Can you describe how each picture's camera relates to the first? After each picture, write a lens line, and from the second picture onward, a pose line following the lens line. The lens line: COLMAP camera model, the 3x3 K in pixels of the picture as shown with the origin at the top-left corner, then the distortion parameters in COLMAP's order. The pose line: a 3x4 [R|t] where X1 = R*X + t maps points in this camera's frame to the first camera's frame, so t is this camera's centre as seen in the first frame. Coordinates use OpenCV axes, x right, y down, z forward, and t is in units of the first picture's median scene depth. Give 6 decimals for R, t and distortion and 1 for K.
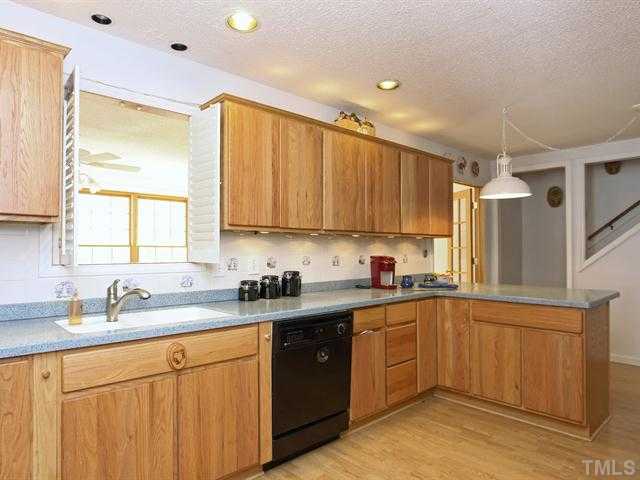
lens RADIAL K [[429.9, 0, 320.3], [0, 429.9, 237.5], [0, 0, 1]] dist [-0.024231, 0.011569]
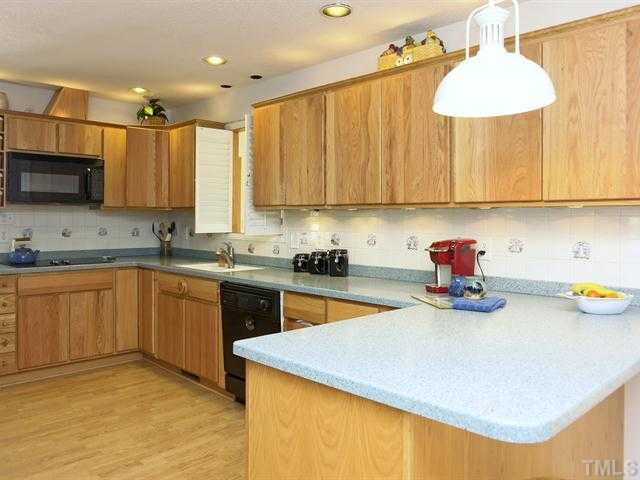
lens RADIAL K [[506.1, 0, 329.7], [0, 506.1, 216.2], [0, 0, 1]] dist [-0.009400, -0.003239]
pose [[0.009724, -0.010953, -0.999893, 1.027553], [0.014236, 0.999840, -0.010814, 0.017030], [0.999851, -0.014129, 0.009878, 0.957960]]
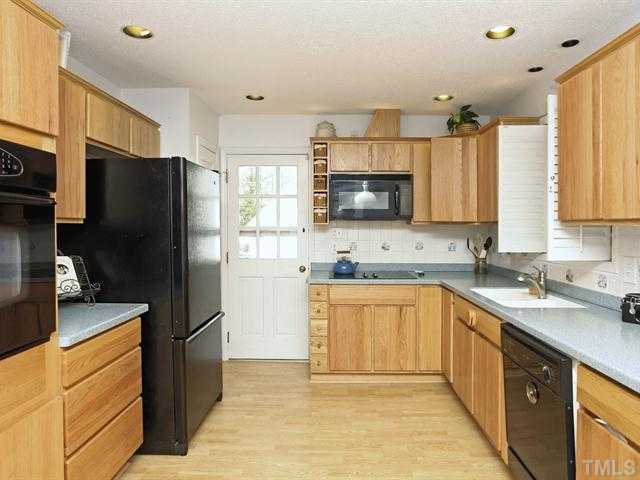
lens RADIAL K [[429.9, 0, 336.5], [0, 429.9, 232.7], [0, 0, 1]] dist [-0.024231, 0.011569]
pose [[-0.692188, 0.001081, -0.721717, 0.607623], [0.004769, 0.999984, -0.003076, -0.001070], [0.721702, -0.005571, -0.692182, 1.020127]]
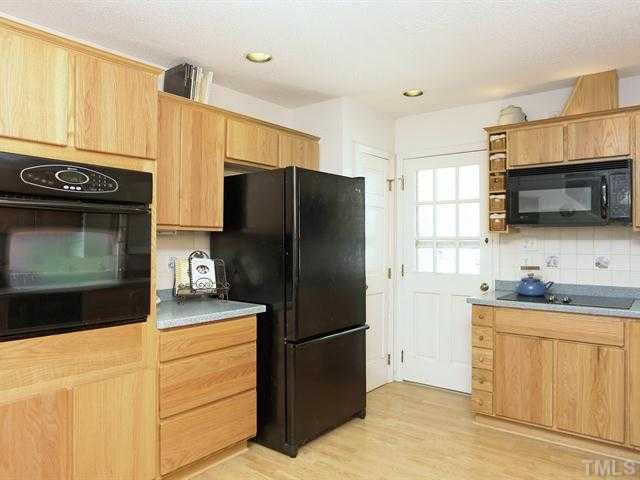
lens RADIAL K [[468.3, 0, 318.8], [0, 468.3, 238.6], [0, 0, 1]] dist [-0.011620, 0.007819]
pose [[-0.990530, -0.011932, -0.136775, 0.306257], [-0.008393, 0.999616, -0.026426, 0.017278], [0.137037, -0.025028, -0.990250, 1.160308]]
